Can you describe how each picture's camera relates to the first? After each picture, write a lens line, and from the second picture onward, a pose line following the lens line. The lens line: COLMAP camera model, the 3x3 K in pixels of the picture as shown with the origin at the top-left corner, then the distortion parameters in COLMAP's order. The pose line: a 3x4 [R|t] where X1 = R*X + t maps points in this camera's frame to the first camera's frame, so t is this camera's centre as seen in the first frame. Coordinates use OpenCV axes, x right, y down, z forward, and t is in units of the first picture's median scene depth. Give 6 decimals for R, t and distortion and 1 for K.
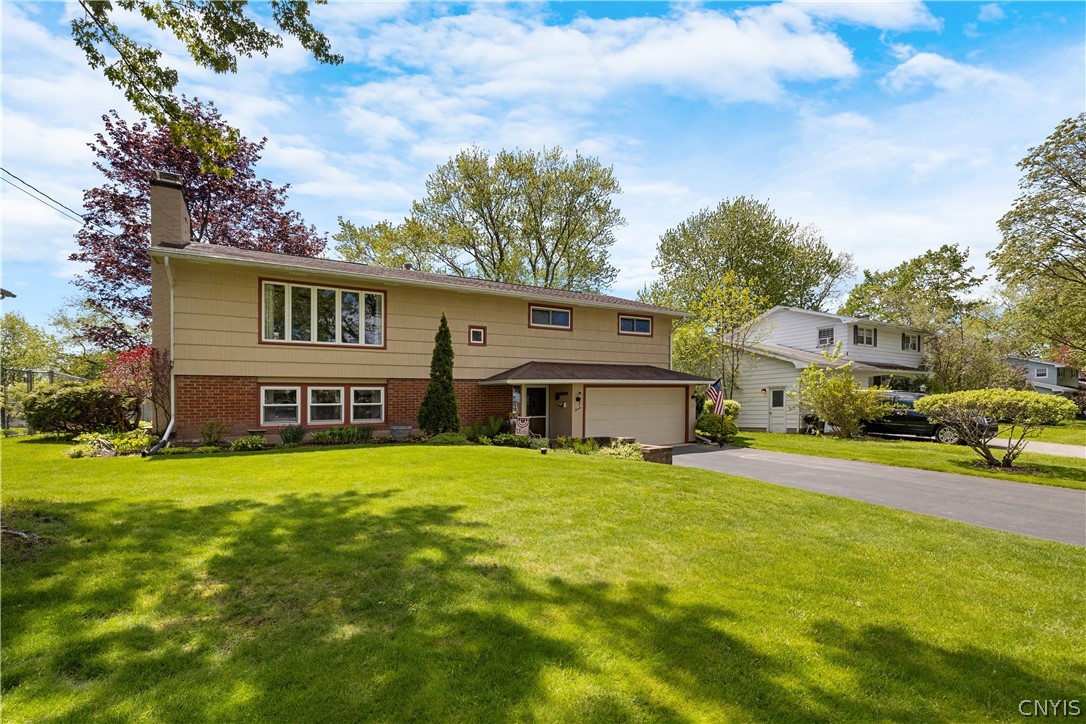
lens RADIAL K [[482.5, 0, 534.0], [0, 482.5, 367.1], [0, 0, 1]] dist [0.000953, -0.000196]
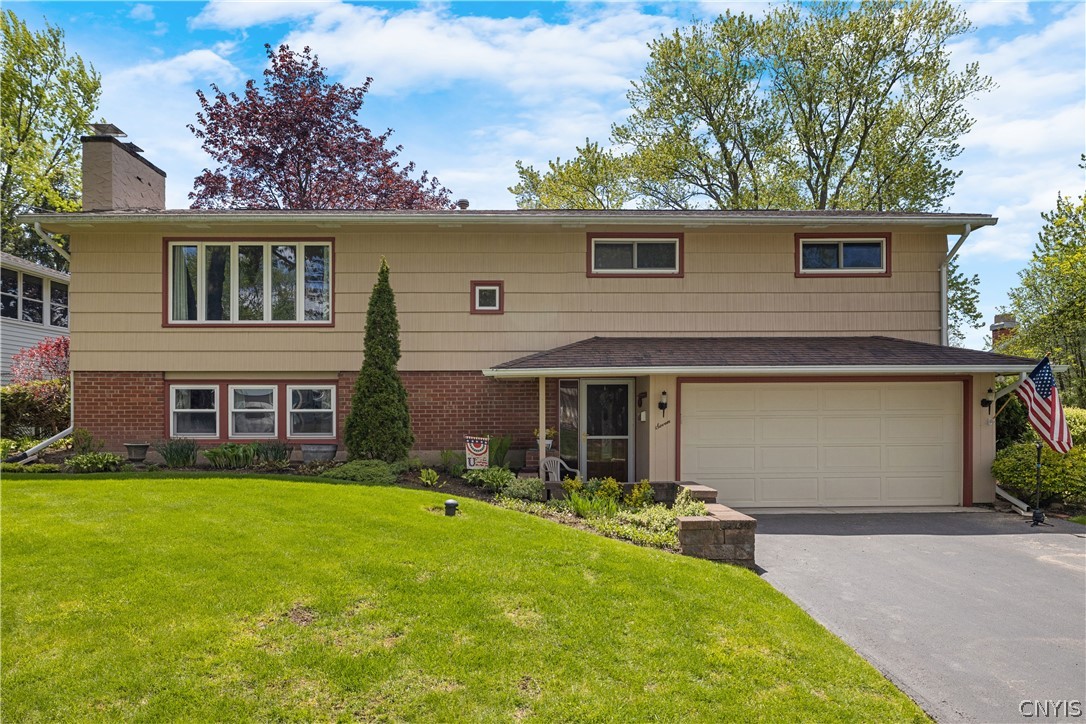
lens RADIAL K [[642.0, 0, 543.0], [0, 642.0, 362.0], [0, 0, 1]] dist [-0.002619, -0.000437]
pose [[0.862459, -0.027515, -0.505378, 0.336070], [0.027223, 0.999598, -0.007963, 0.022378], [0.505394, -0.006890, 0.862861, 0.349940]]
